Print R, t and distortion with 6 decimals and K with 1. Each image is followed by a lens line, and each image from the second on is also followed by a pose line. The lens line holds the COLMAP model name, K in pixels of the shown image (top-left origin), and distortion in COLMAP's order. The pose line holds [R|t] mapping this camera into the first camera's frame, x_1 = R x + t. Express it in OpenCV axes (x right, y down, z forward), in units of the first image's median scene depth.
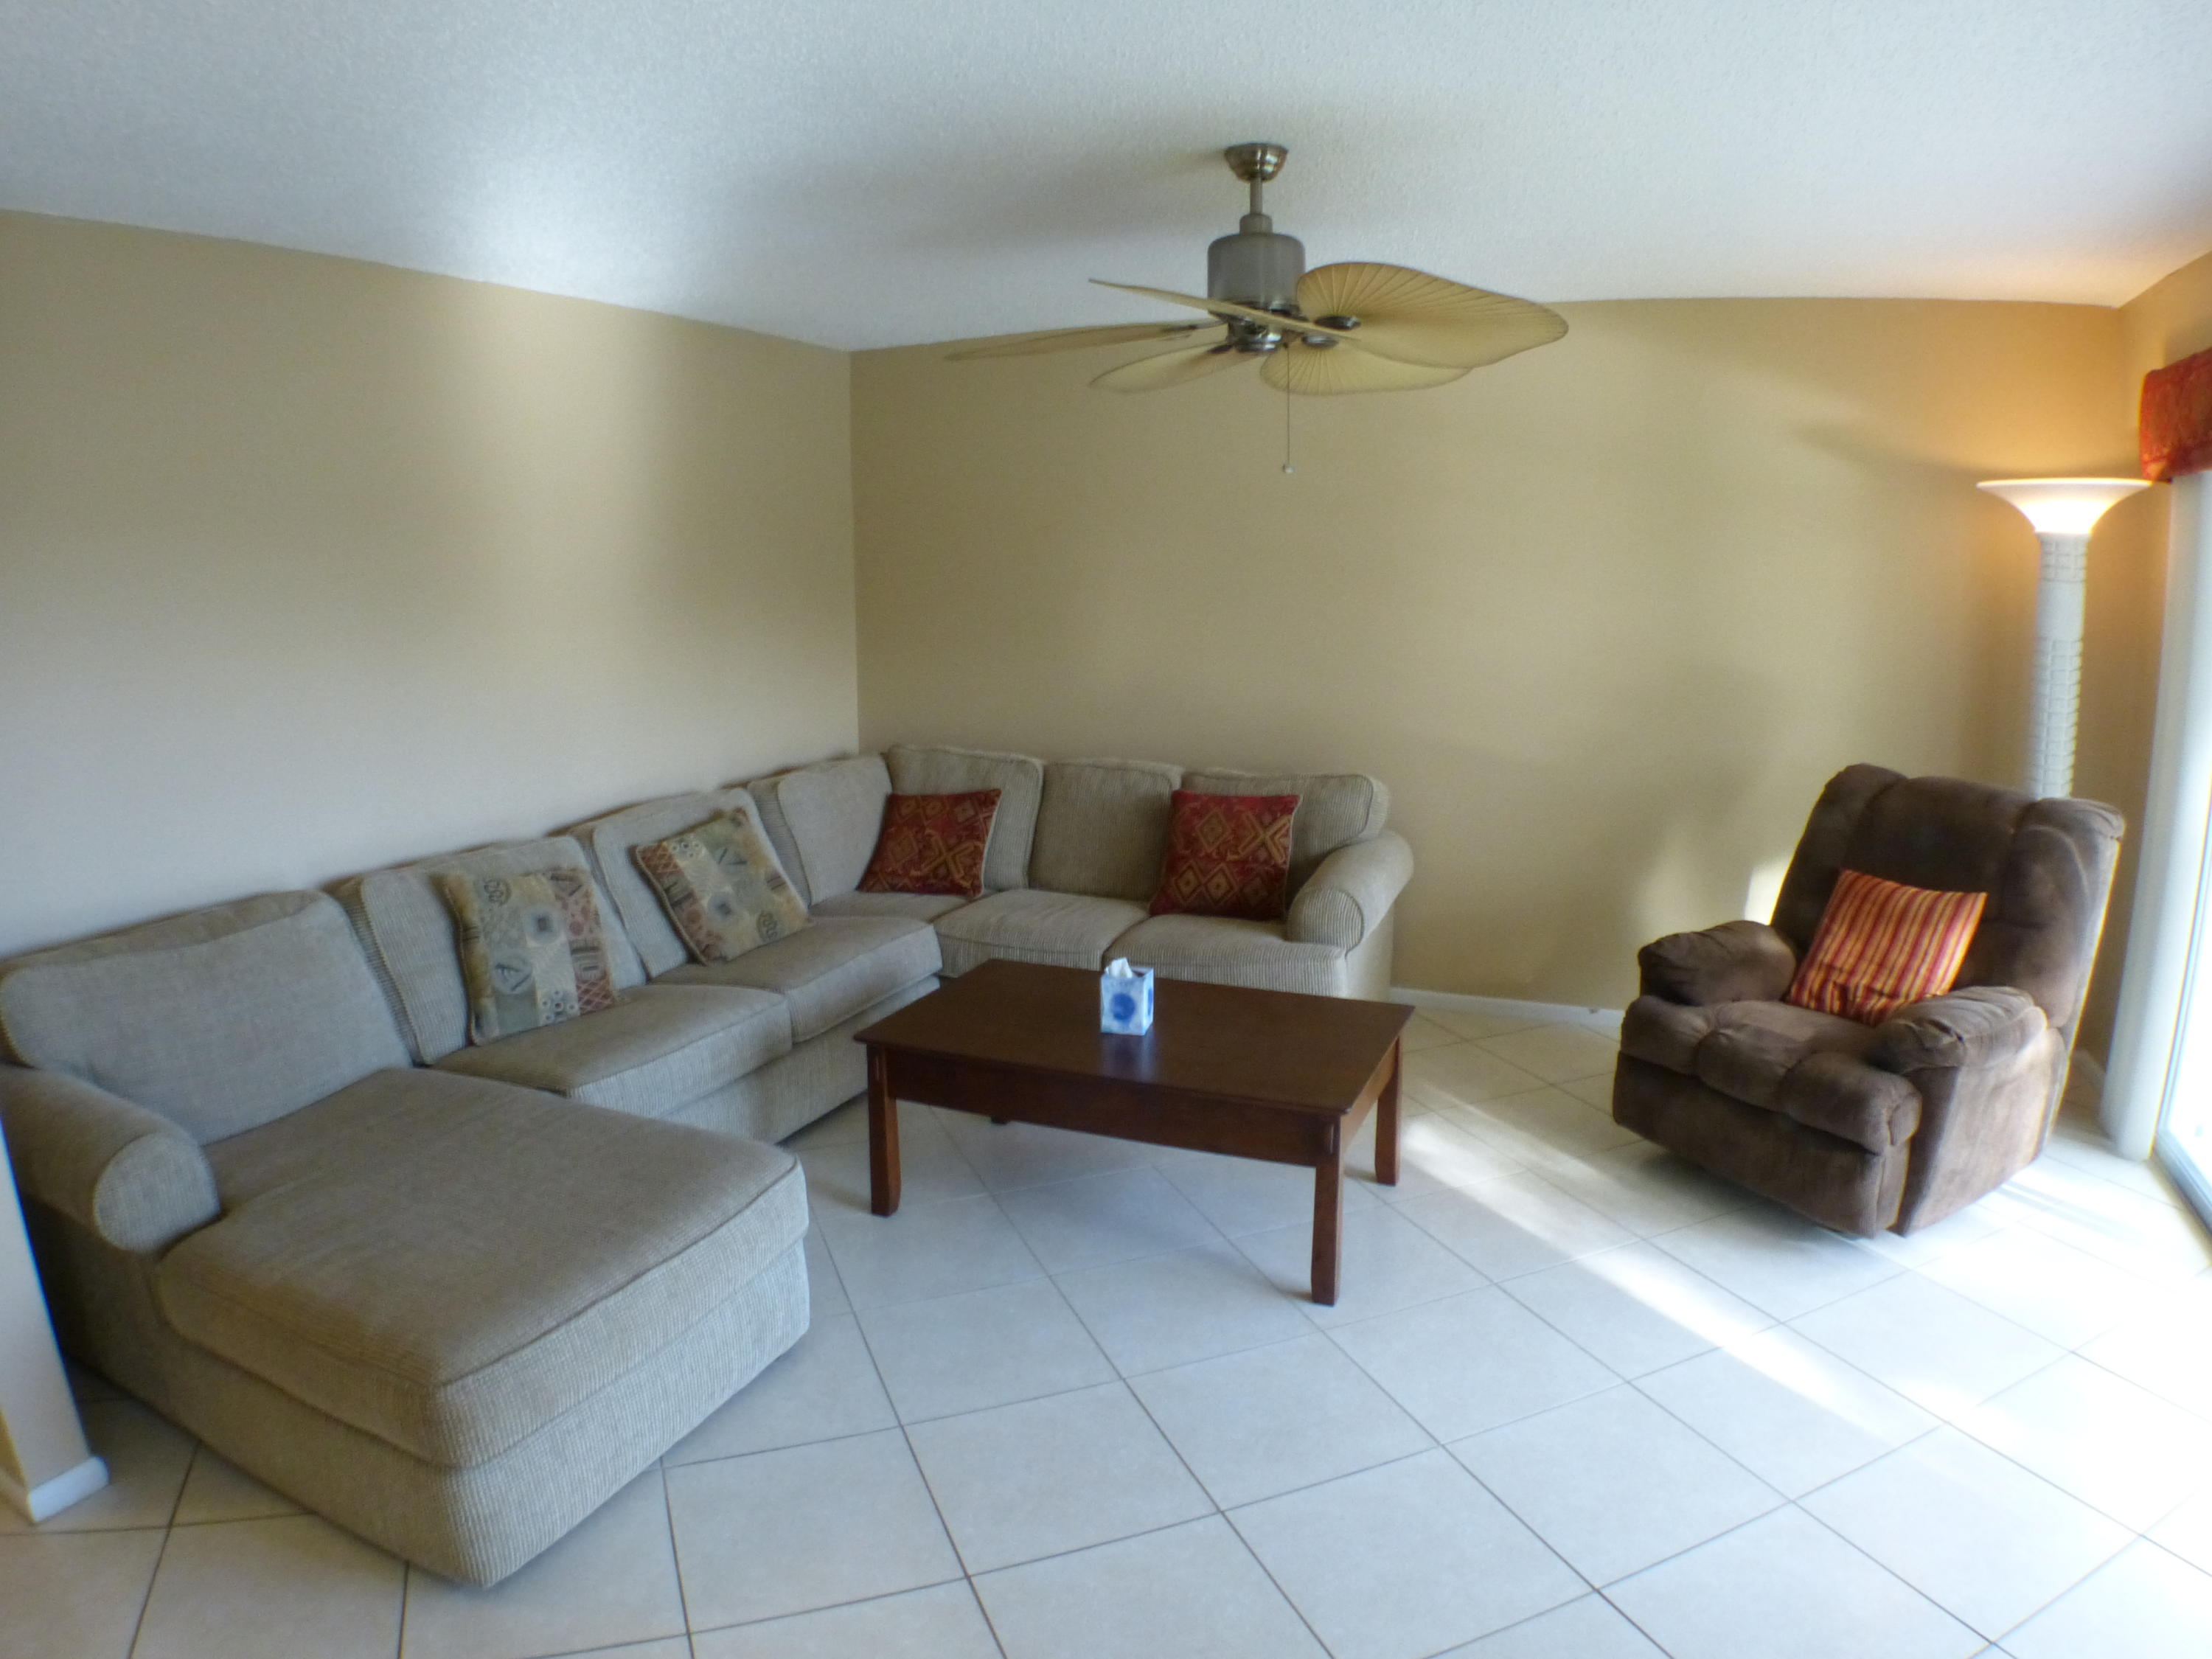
lens RADIAL K [[1357.3, 0, 1106.0], [0, 1357.3, 829.5], [0, 0, 1]] dist [-0.212270, 0.045115]
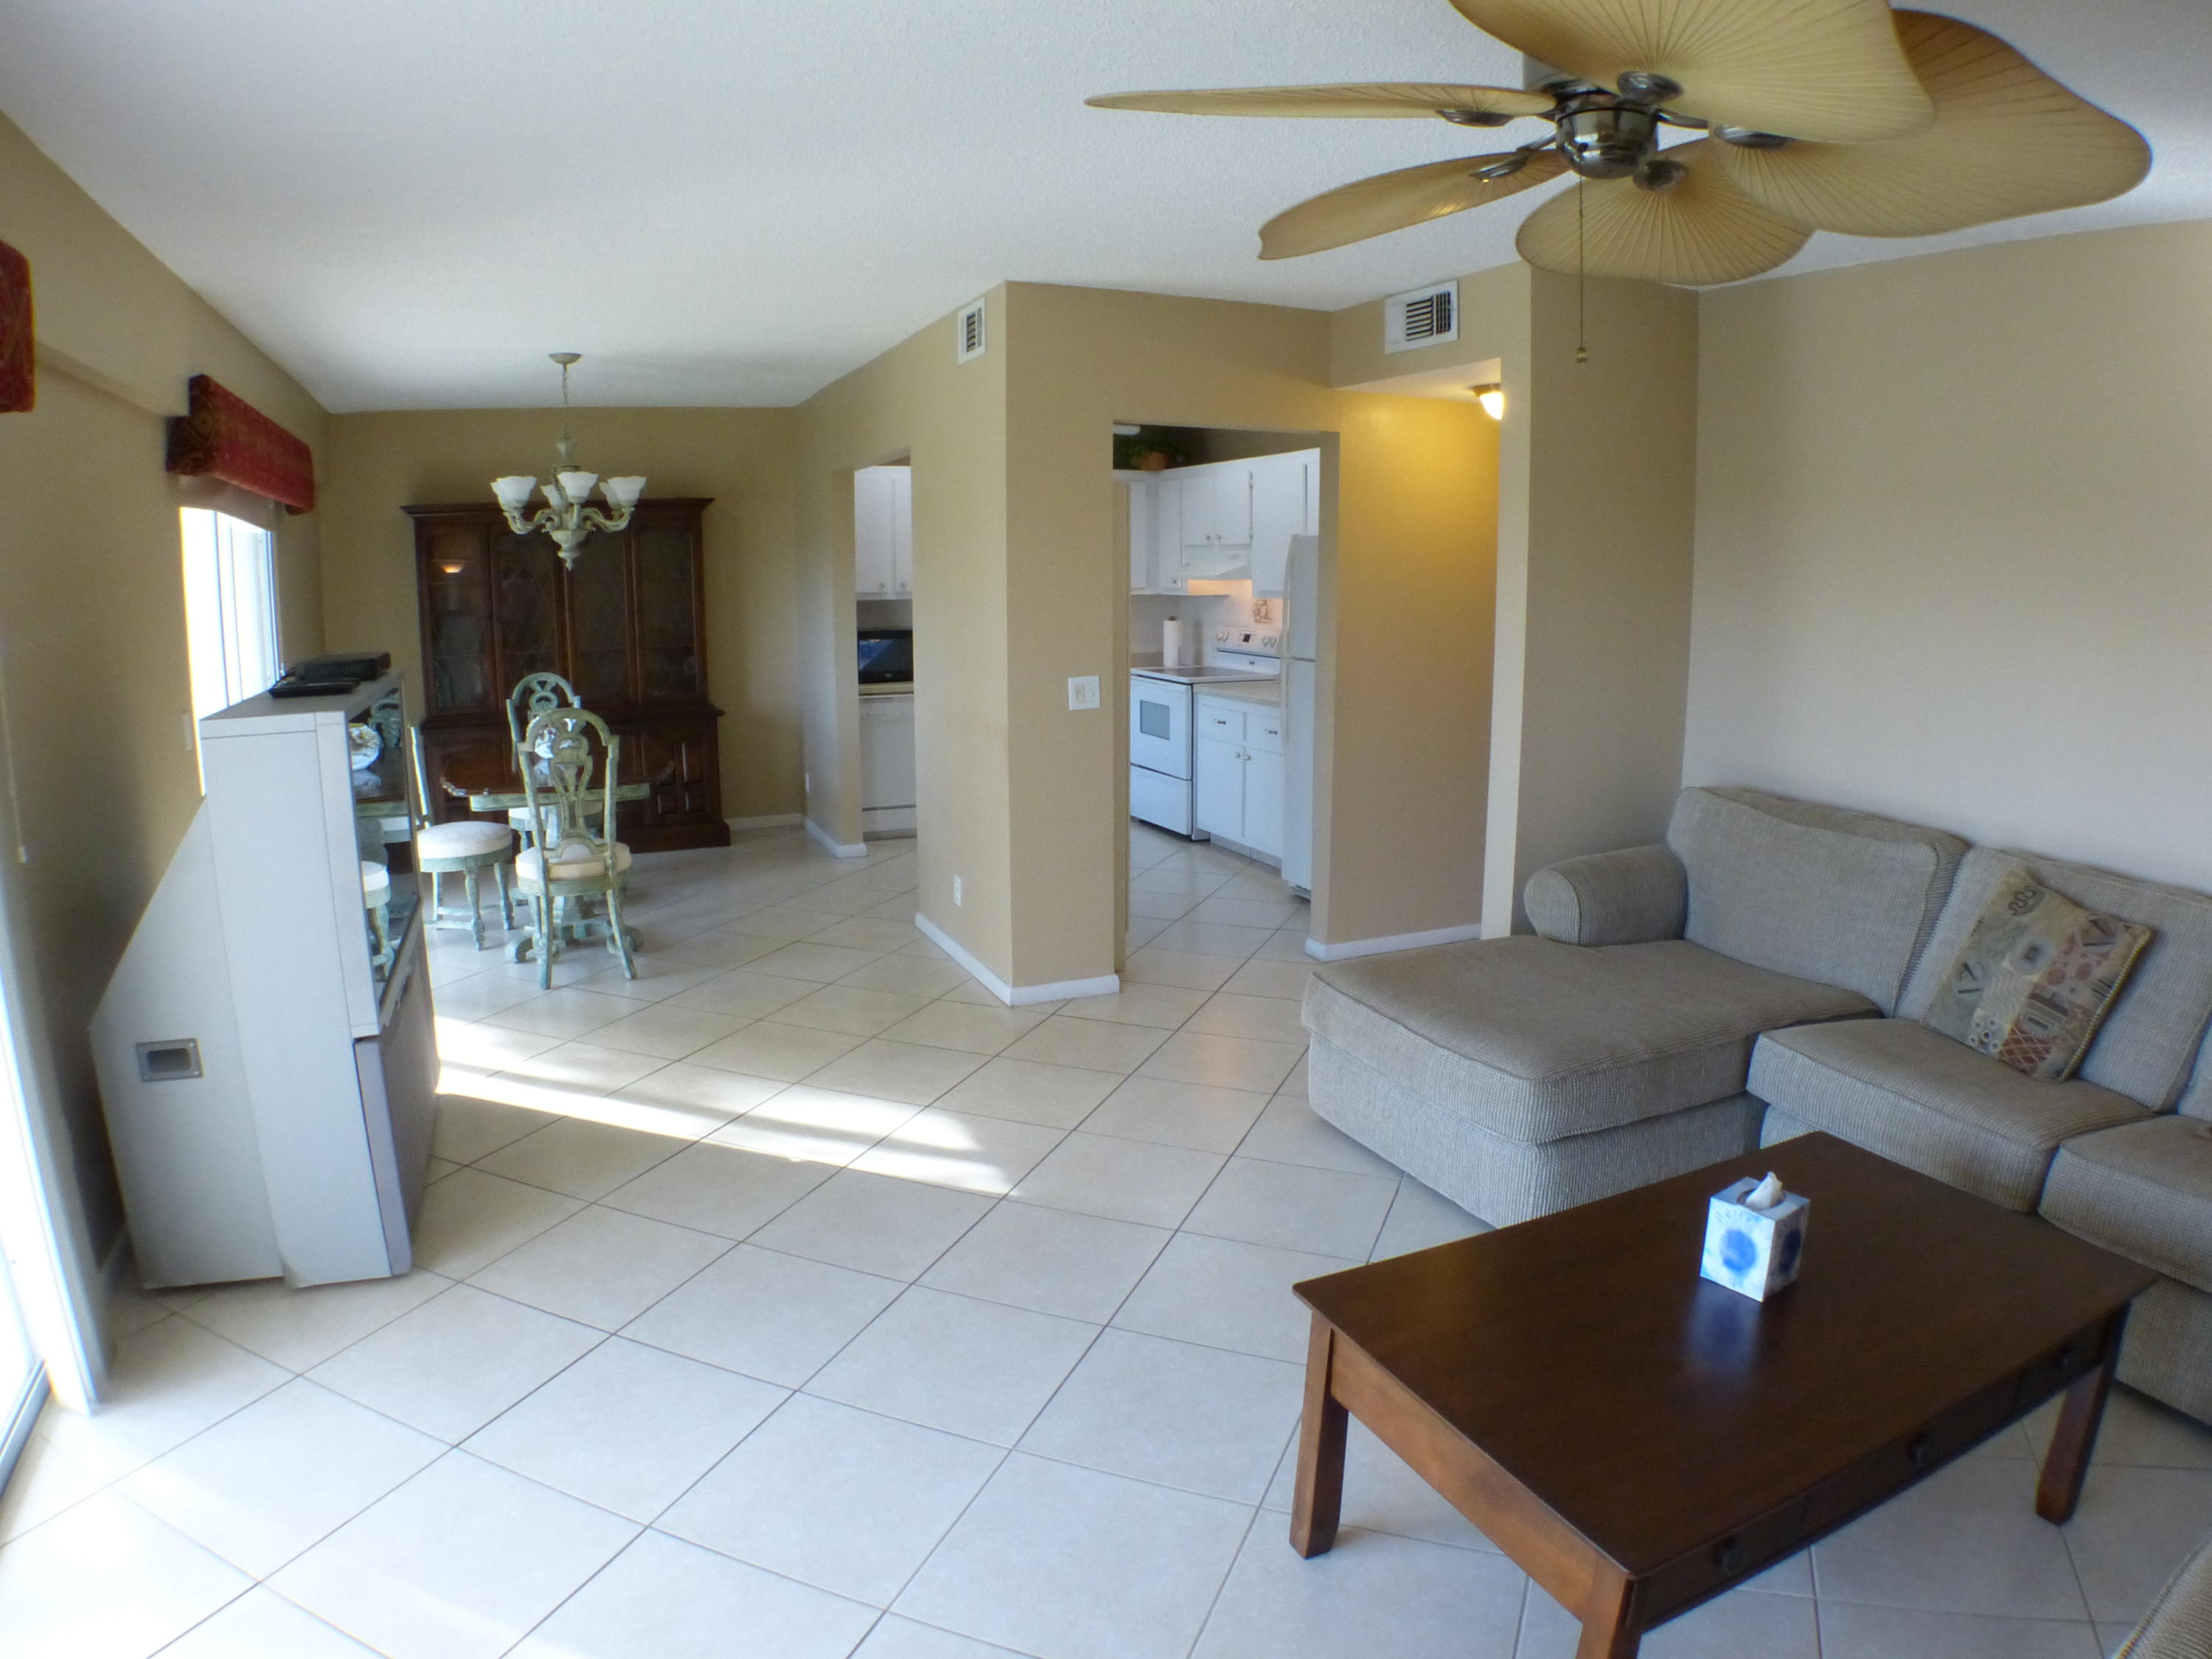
lens RADIAL K [[1357.3, 0, 1106.0], [0, 1357.3, 829.5], [0, 0, 1]] dist [-0.212270, 0.045115]
pose [[-0.675330, 0.153580, -0.721348, 0.581581], [-0.130780, 0.937640, 0.322067, -0.191592], [0.725828, 0.311839, -0.613132, 1.030749]]
